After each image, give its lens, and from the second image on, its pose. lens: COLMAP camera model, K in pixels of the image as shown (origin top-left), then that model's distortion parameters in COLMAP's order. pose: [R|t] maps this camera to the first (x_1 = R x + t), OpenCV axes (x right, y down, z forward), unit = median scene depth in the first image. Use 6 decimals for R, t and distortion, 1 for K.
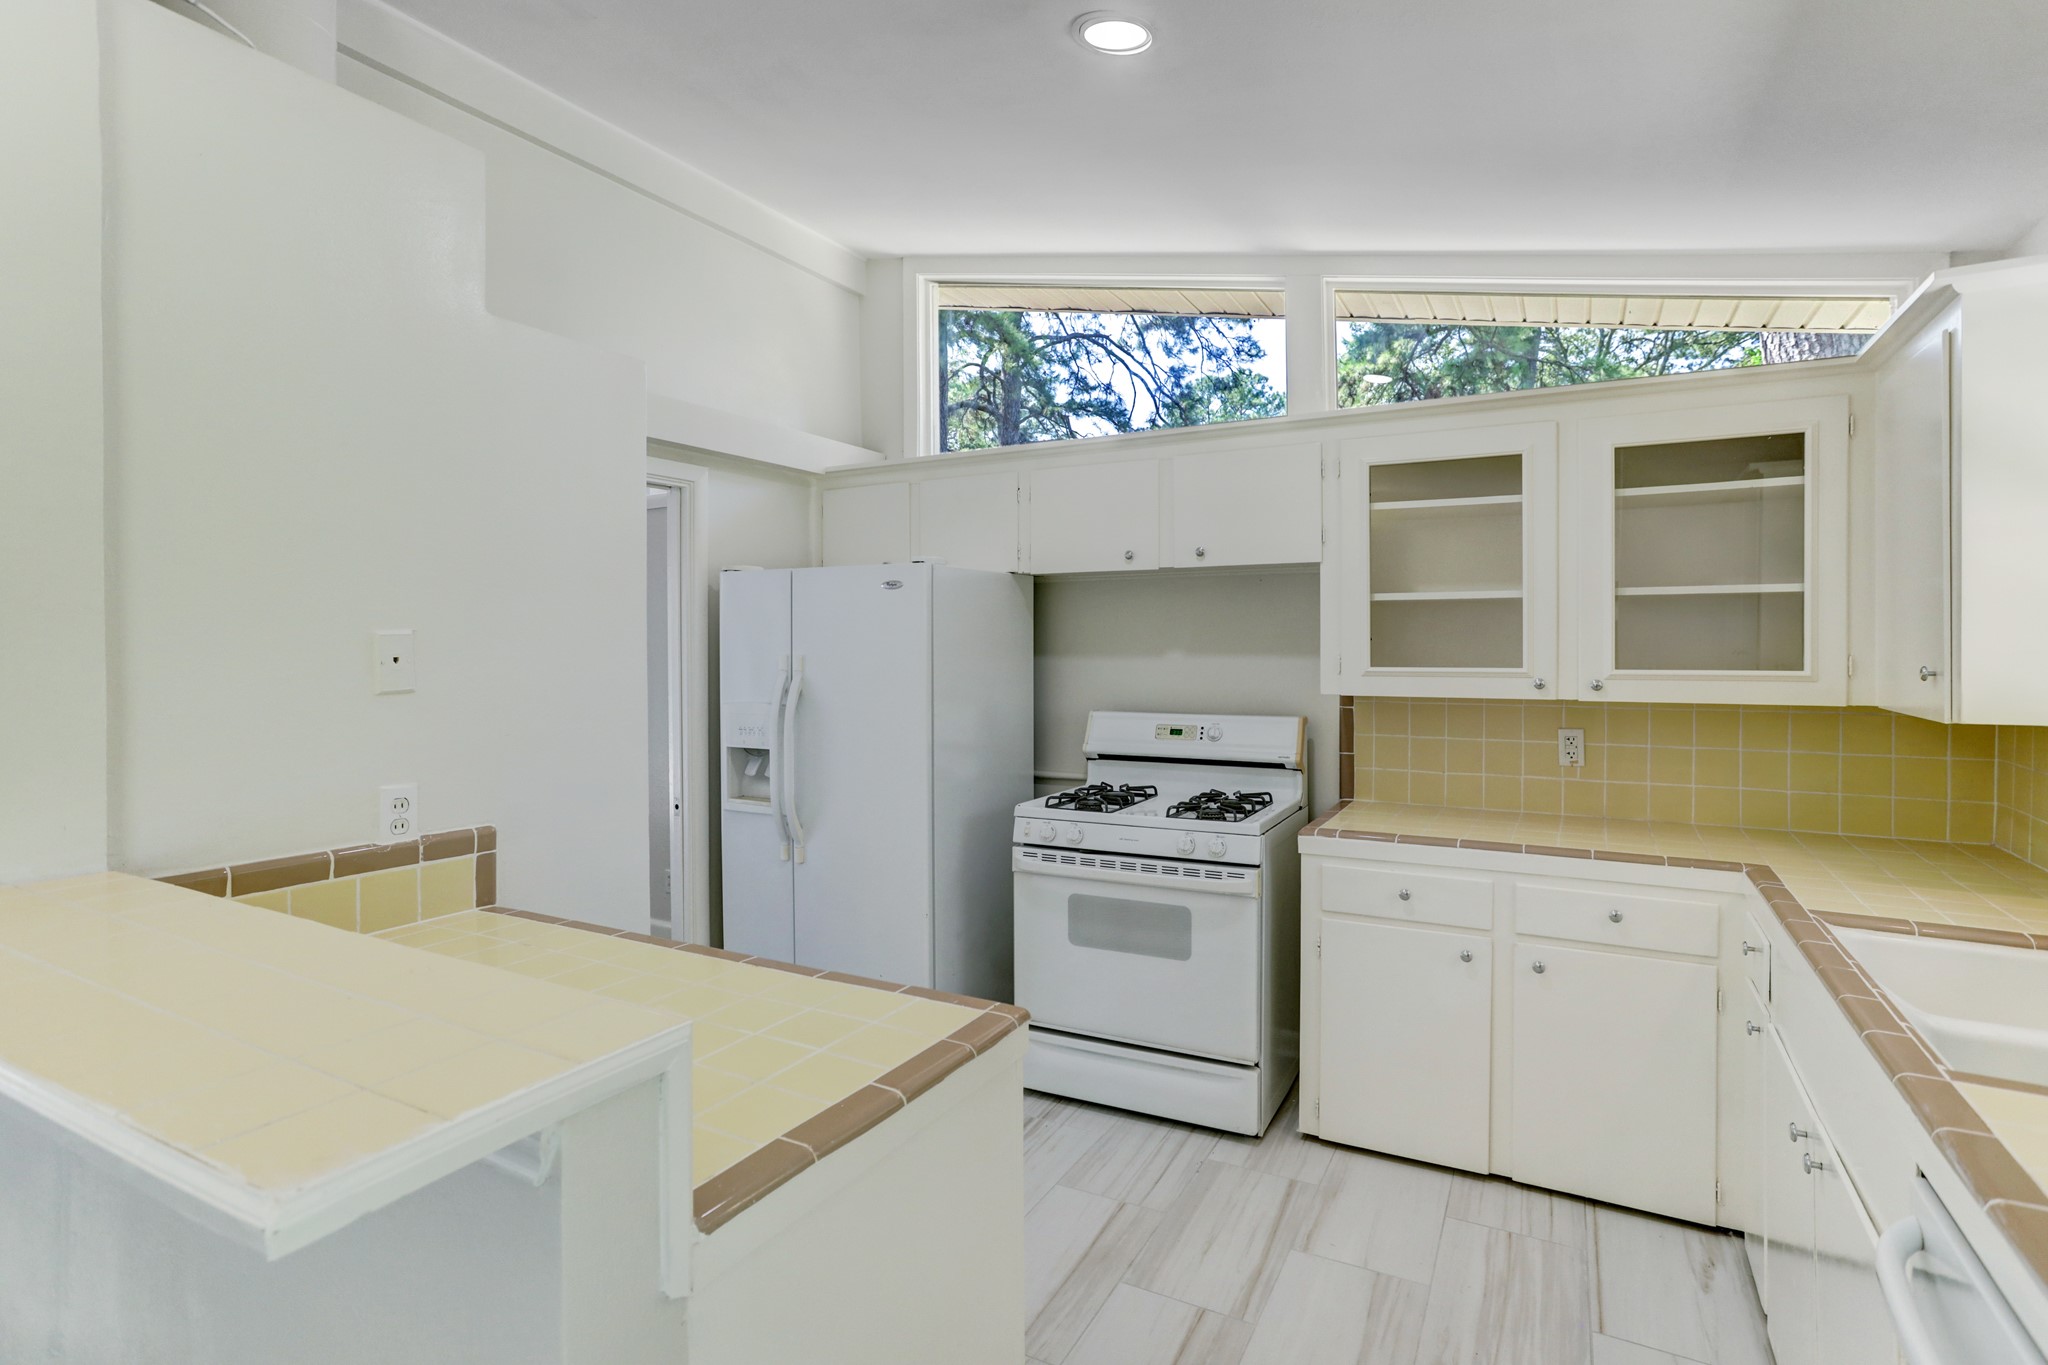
lens RADIAL K [[993.0, 0, 1023.0], [0, 993.0, 676.2], [0, 0, 1]] dist [0.005451, 0.002250]
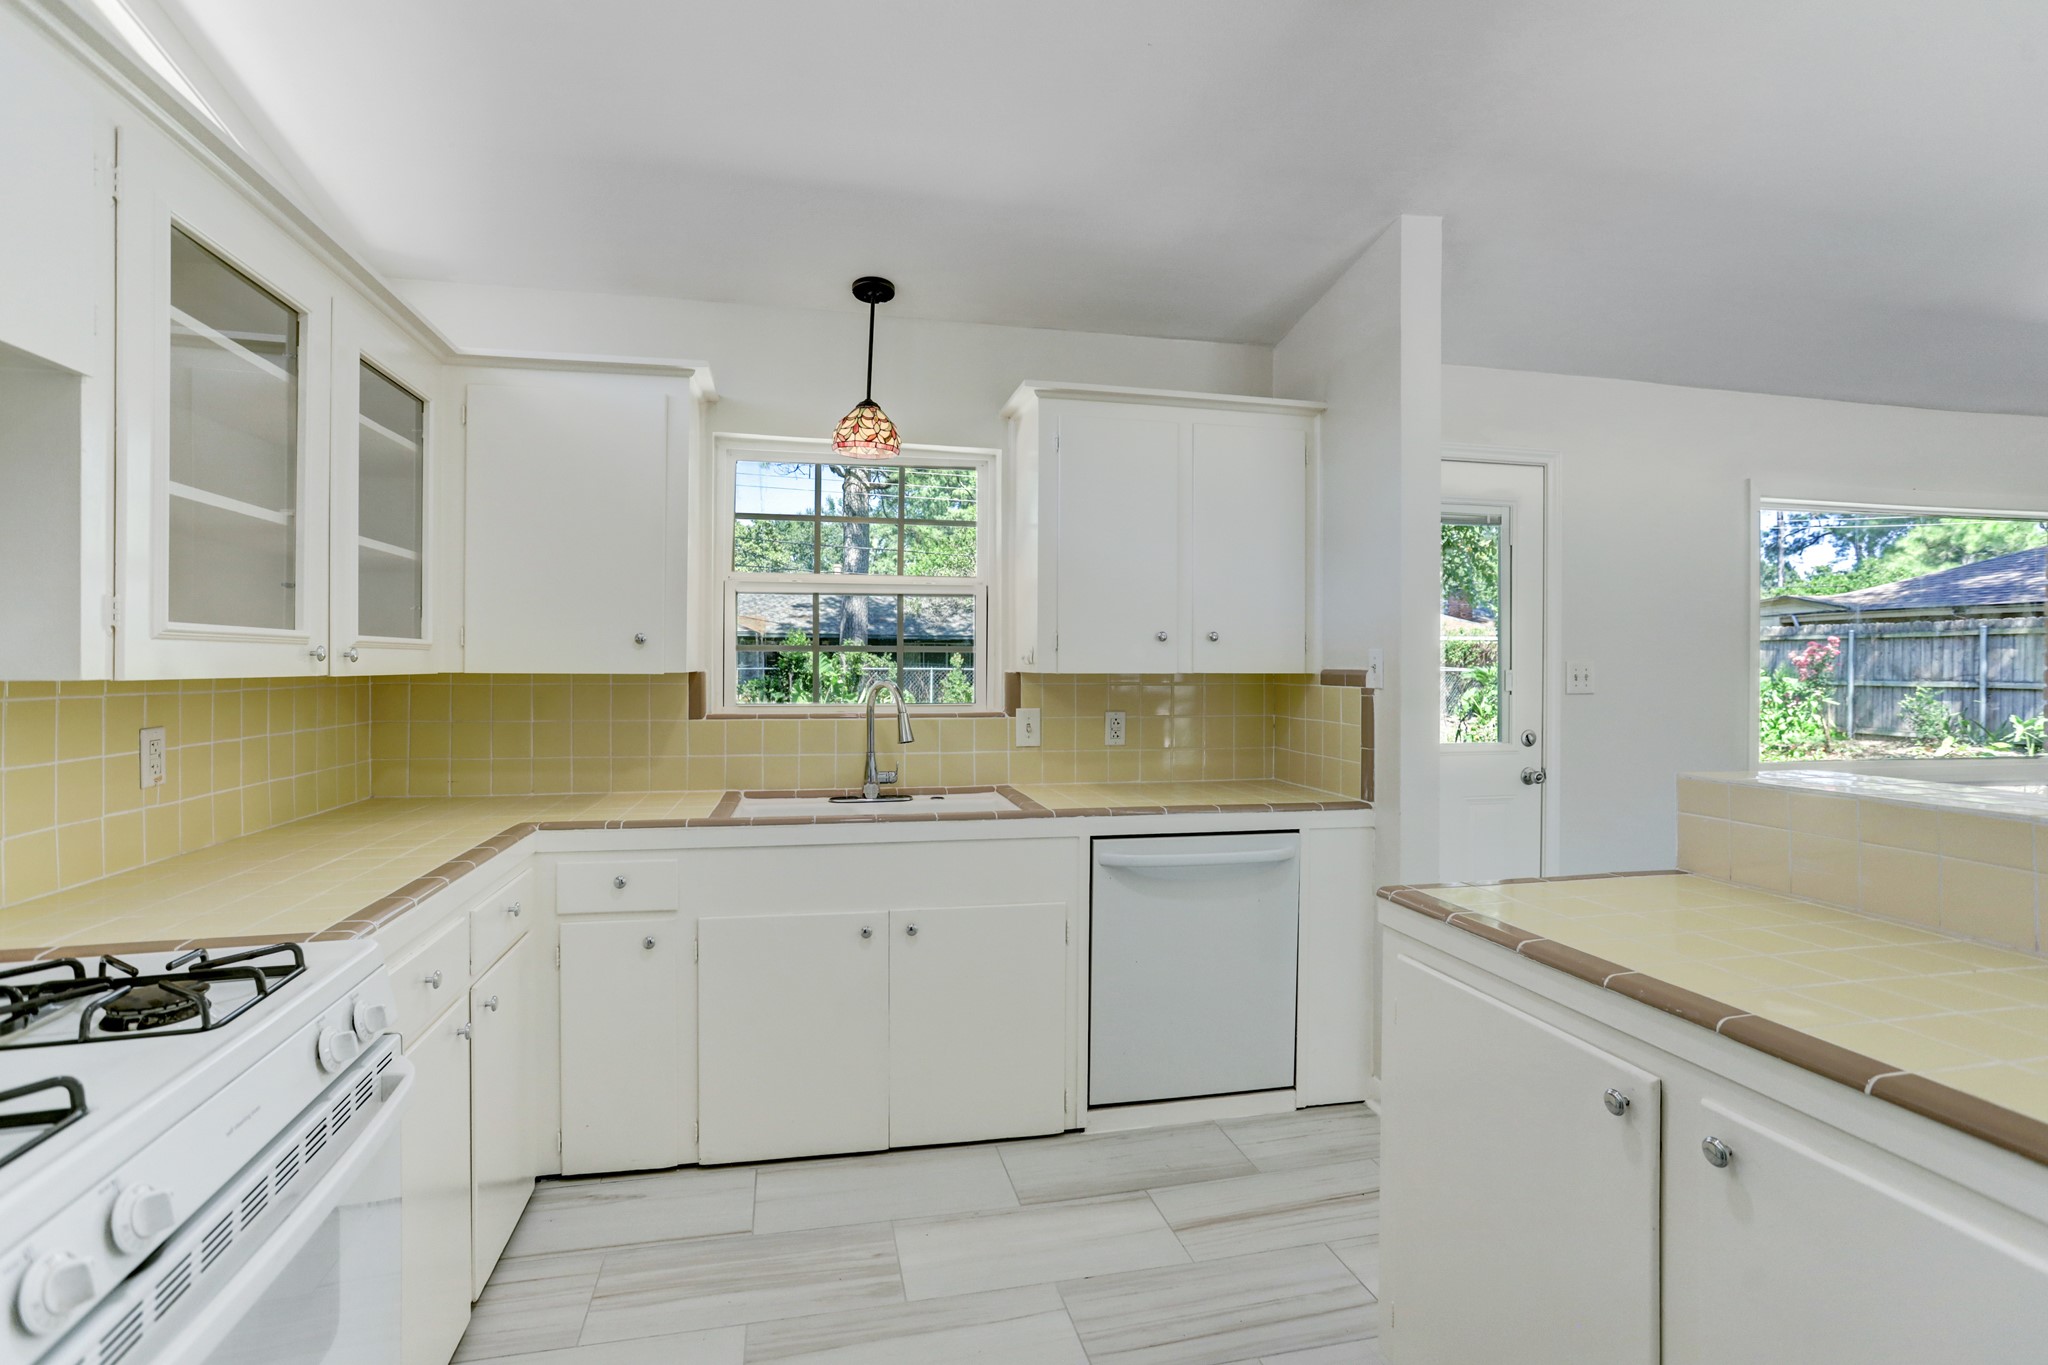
lens RADIAL K [[993.0, 0, 1022.6], [0, 993.0, 672.4], [0, 0, 1]] dist [0.005451, 0.002250]
pose [[-0.669084, -0.014207, 0.743051, -0.372464], [-0.003936, 0.999871, 0.015573, 0.008956], [-0.743177, 0.007495, -0.669053, 1.263141]]
